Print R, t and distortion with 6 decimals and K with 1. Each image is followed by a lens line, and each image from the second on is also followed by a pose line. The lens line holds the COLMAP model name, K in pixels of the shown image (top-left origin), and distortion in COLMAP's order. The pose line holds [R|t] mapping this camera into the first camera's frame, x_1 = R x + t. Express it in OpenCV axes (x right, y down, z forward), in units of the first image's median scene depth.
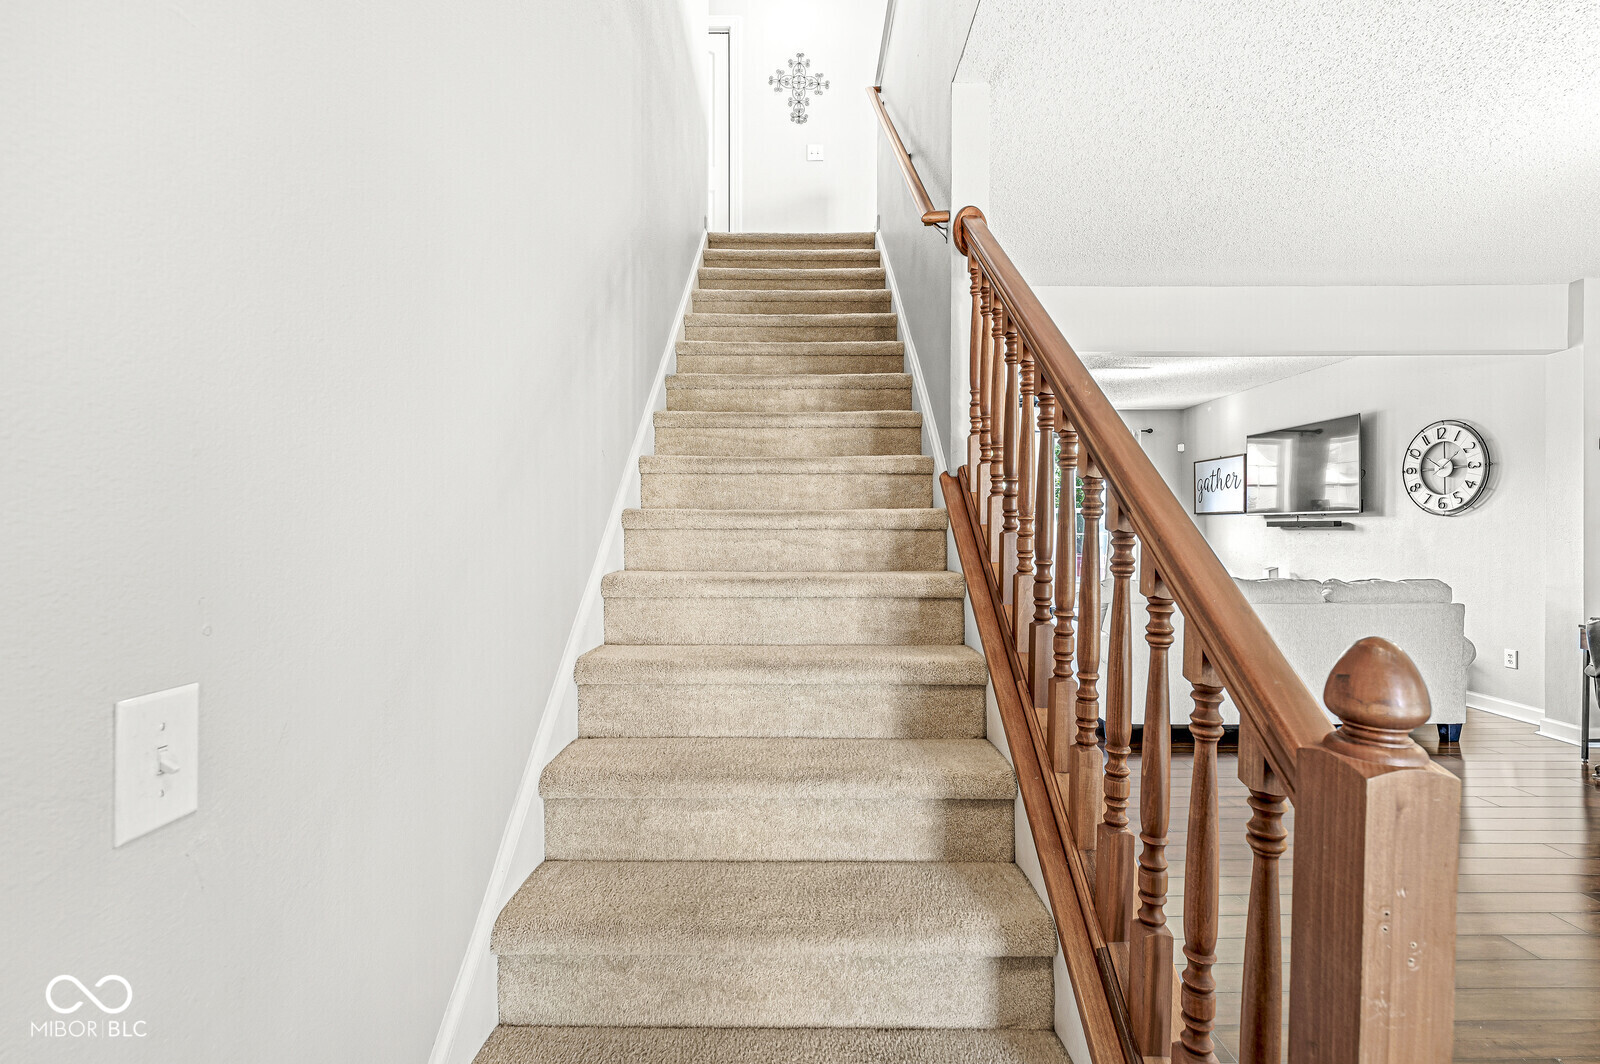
lens RADIAL K [[702.0, 0, 803.1], [0, 702.0, 529.1], [0, 0, 1]] dist [0.000744, 0.001152]
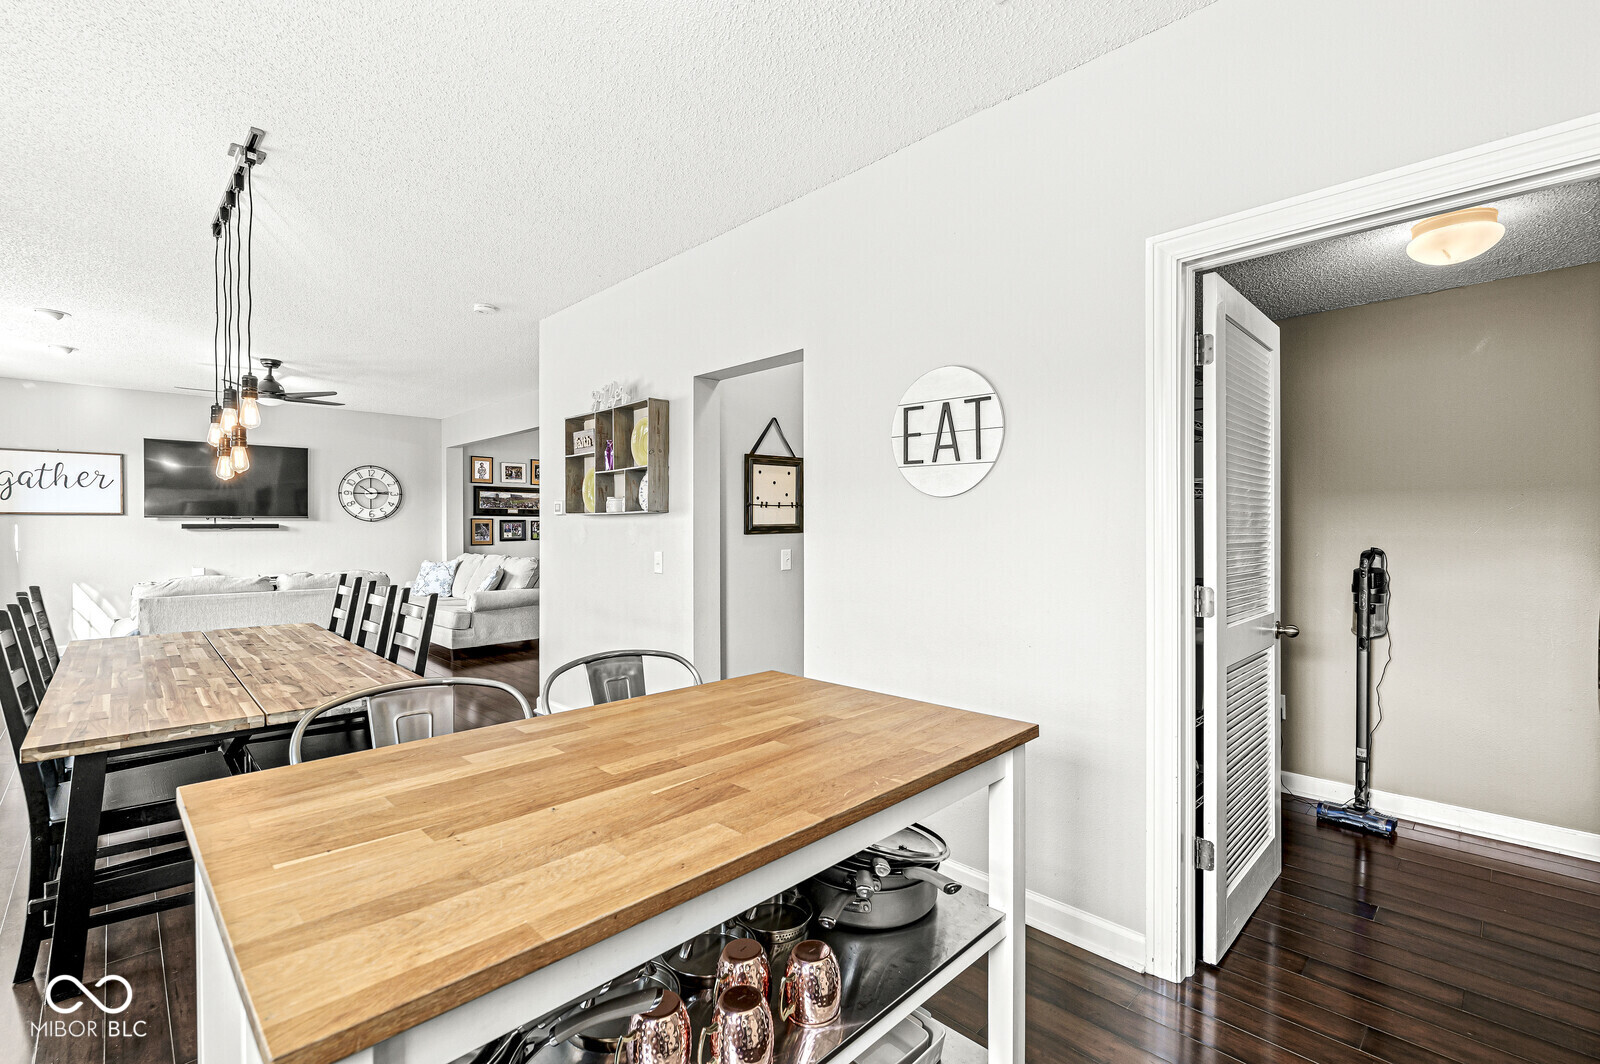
lens RADIAL K [[702.0, 0, 786.8], [0, 702.0, 530.5], [0, 0, 1]] dist [0.000744, 0.001152]
pose [[-0.690832, -0.002560, 0.723010, -0.976323], [0.006625, 0.999929, 0.009870, -0.006939], [-0.722985, 0.011609, -0.690767, 1.393314]]
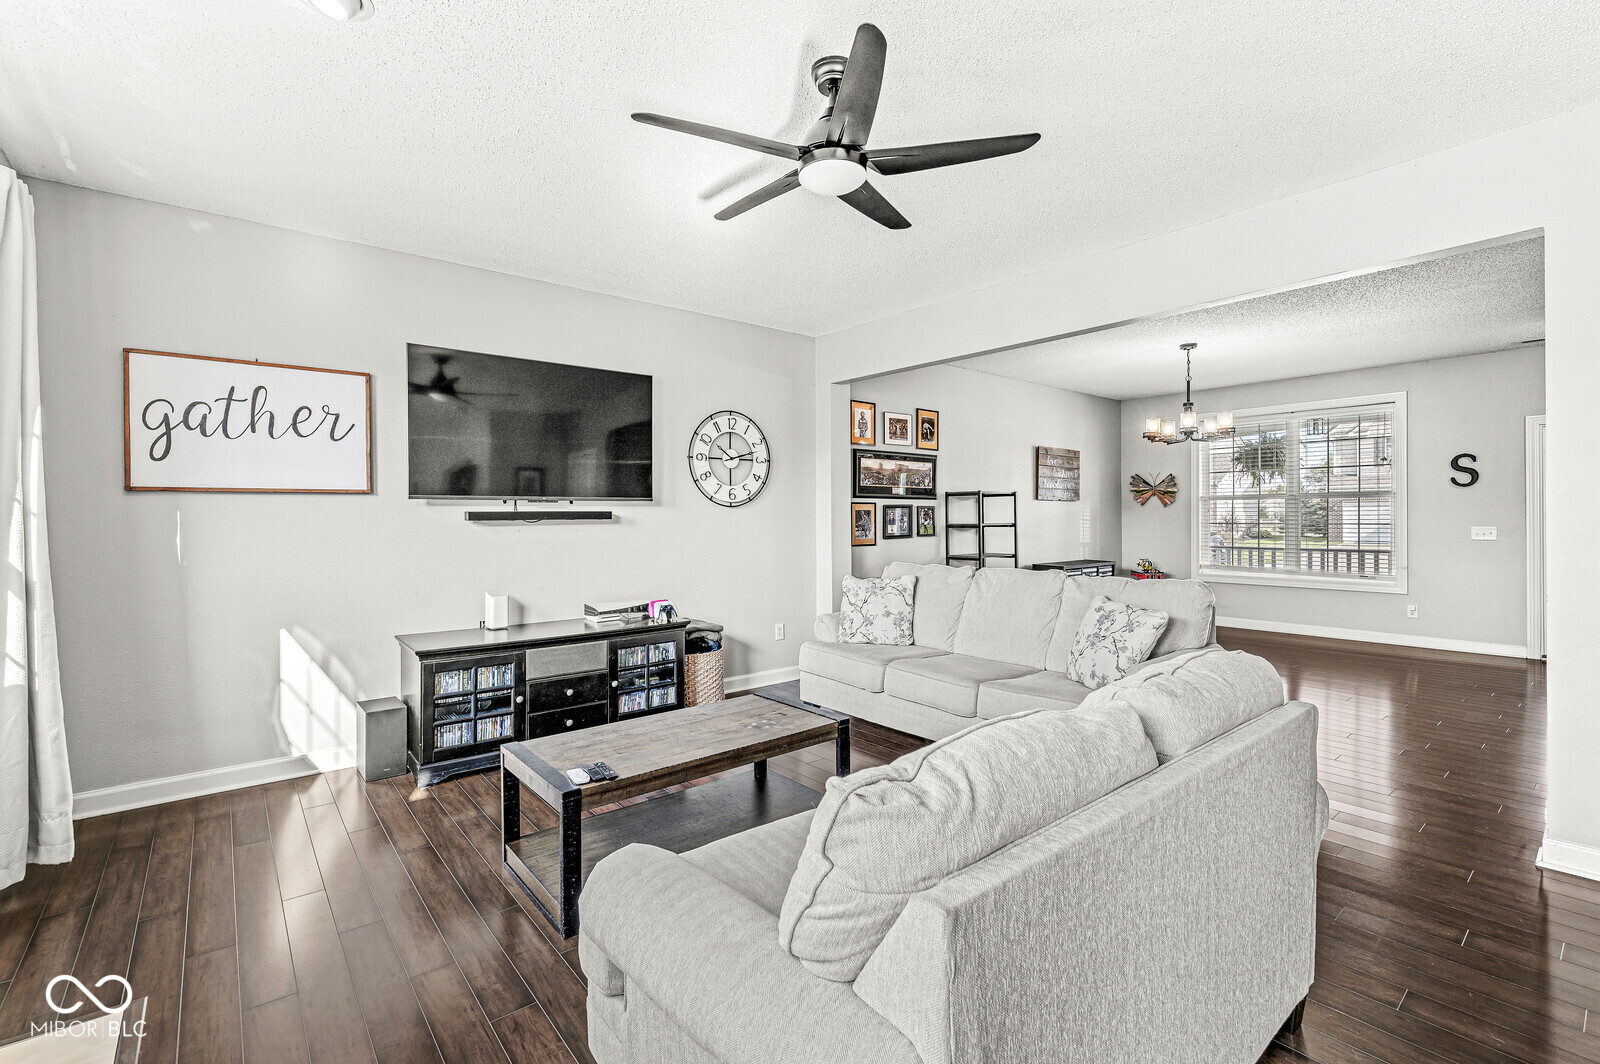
lens RADIAL K [[702.0, 0, 805.4], [0, 702.0, 525.3], [0, 0, 1]] dist [0.000744, 0.001152]
pose [[-0.631709, -0.003858, 0.775196, 0.076991], [0.011929, 0.999821, 0.014697, -0.006455], [-0.775114, 0.018531, -0.631550, 1.485416]]
